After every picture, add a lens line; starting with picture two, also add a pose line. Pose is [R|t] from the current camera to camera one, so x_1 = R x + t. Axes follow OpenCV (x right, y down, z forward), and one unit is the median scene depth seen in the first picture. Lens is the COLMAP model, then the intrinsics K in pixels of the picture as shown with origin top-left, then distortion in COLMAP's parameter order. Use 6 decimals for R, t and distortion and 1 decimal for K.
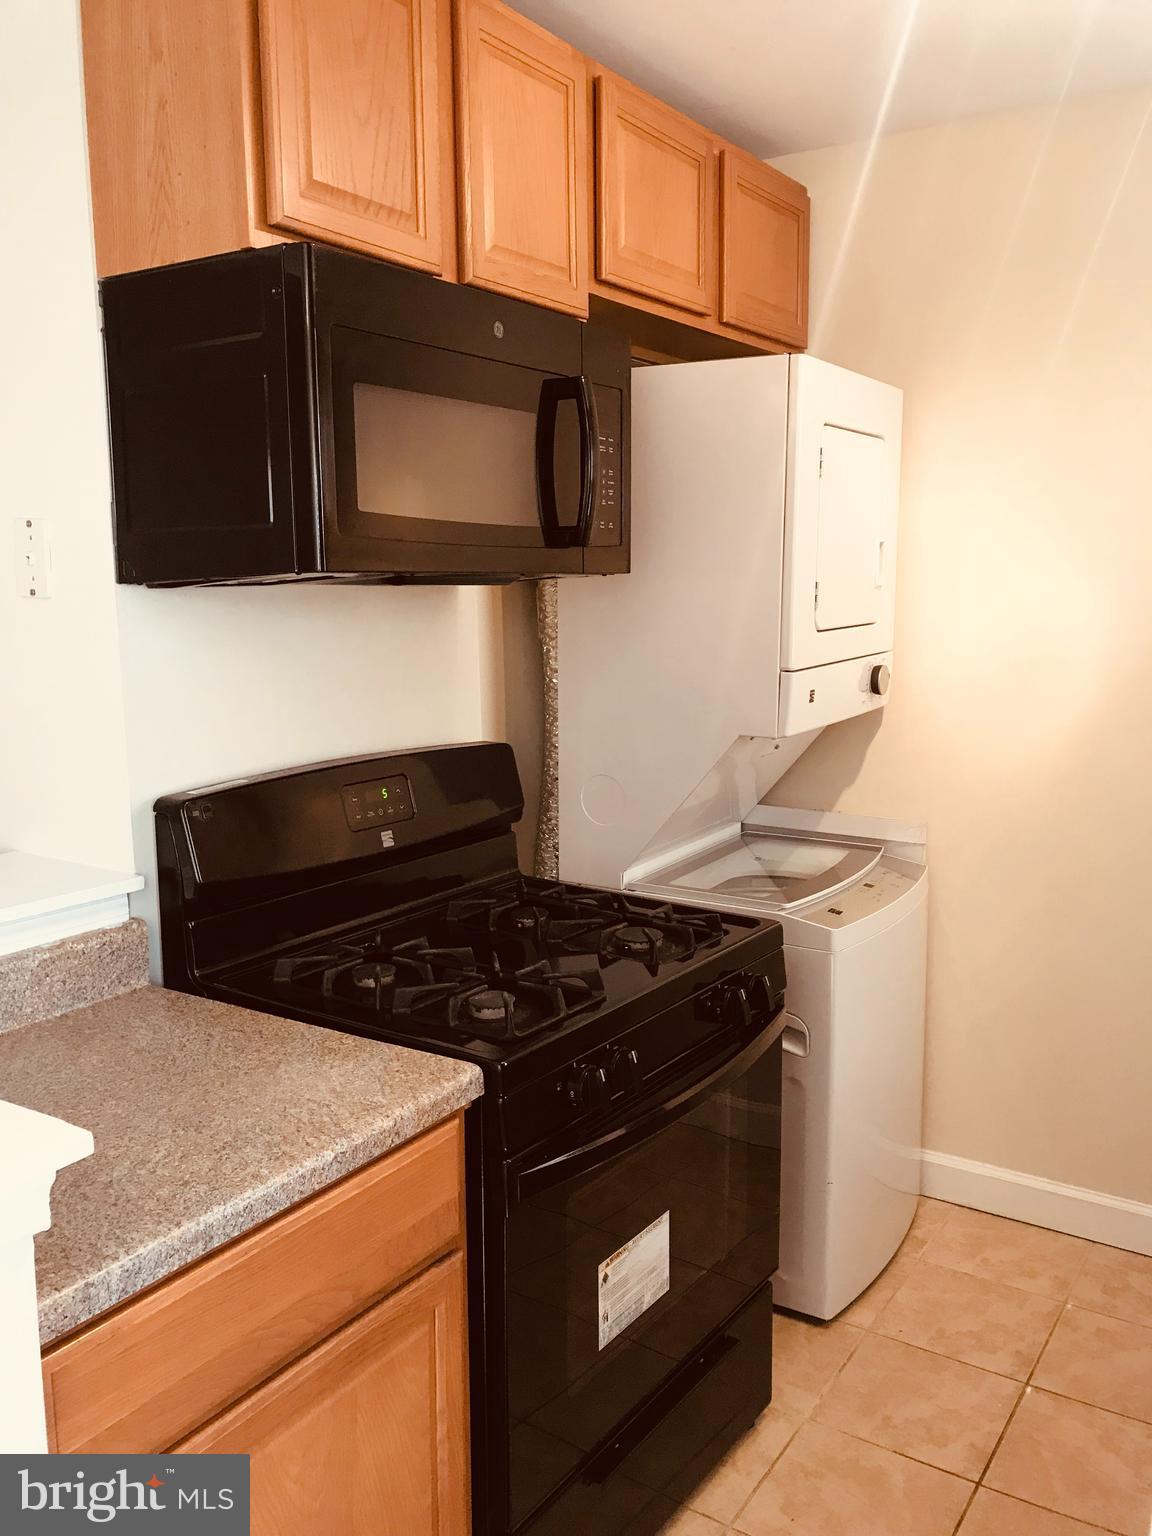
lens RADIAL K [[1266.7, 0, 577.9], [0, 1266.7, 760.3], [0, 0, 1]] dist [0.011103, -0.004558]
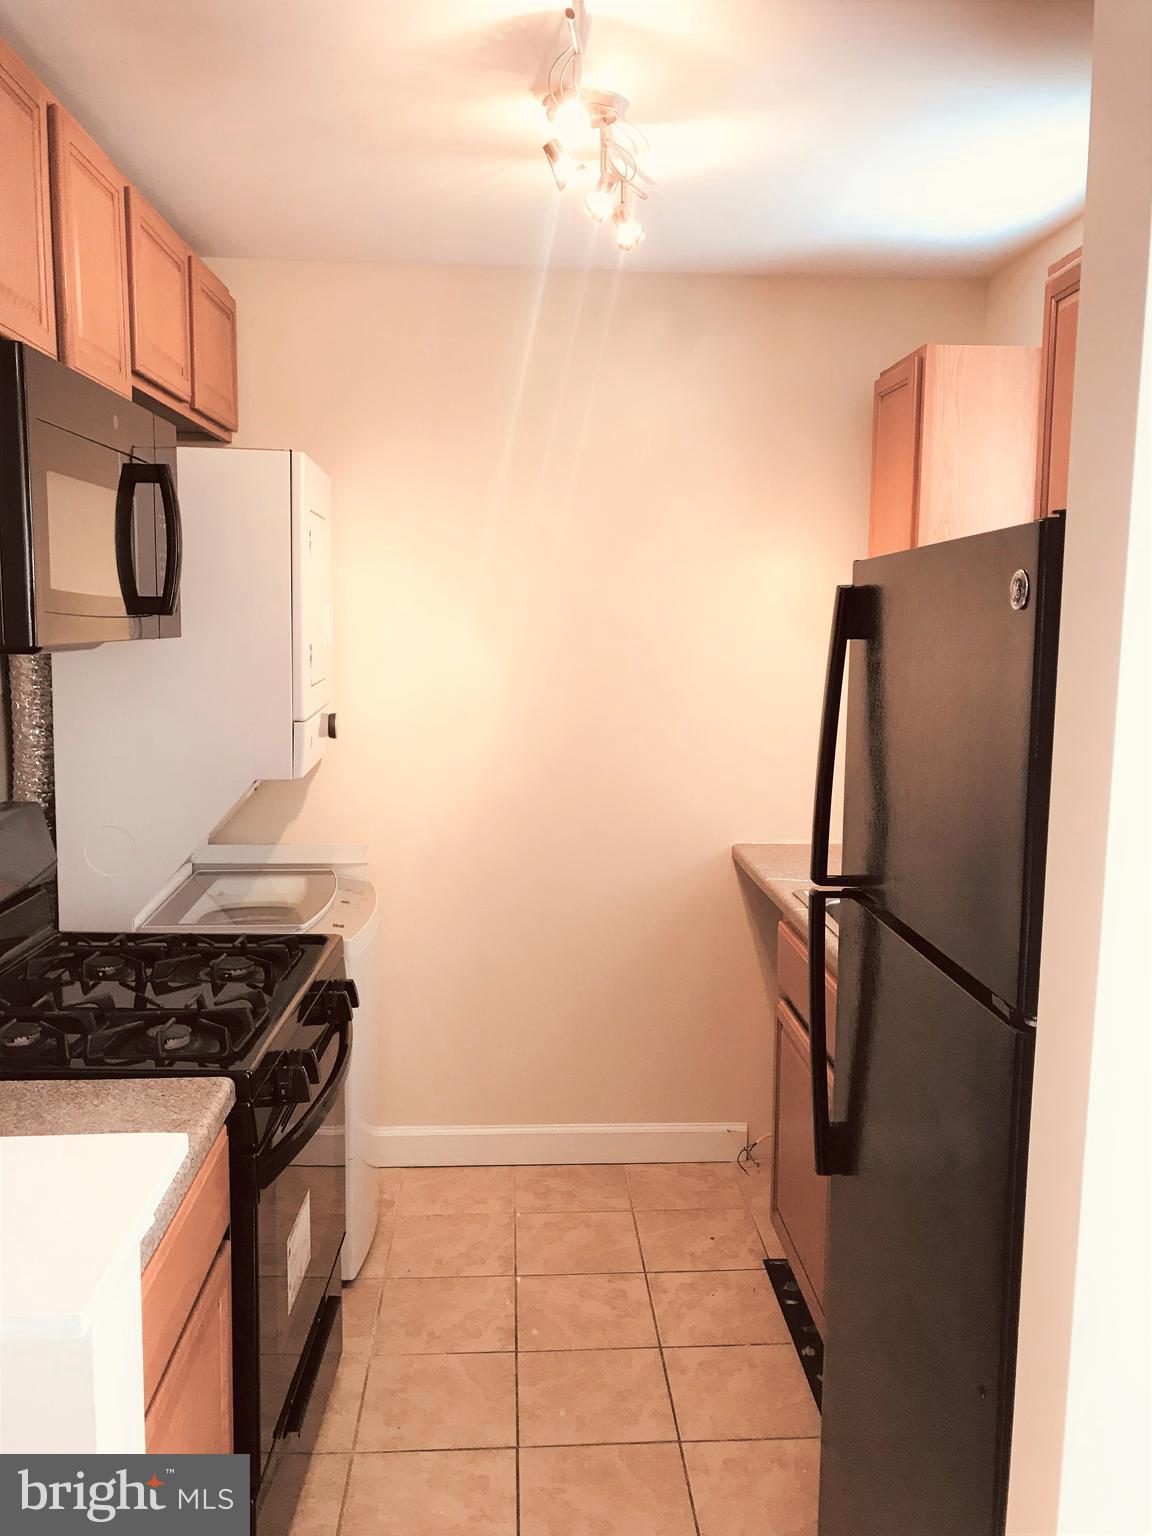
lens RADIAL K [[1276.2, 0, 576.0], [0, 1276.2, 768.0], [0, 0, 1]] dist [-0.003437, -0.001690]
pose [[0.807923, -0.062107, 0.586006, -0.299132], [0.075276, 0.997161, 0.001900, -0.011127], [-0.584460, 0.042577, 0.810305, -0.082817]]
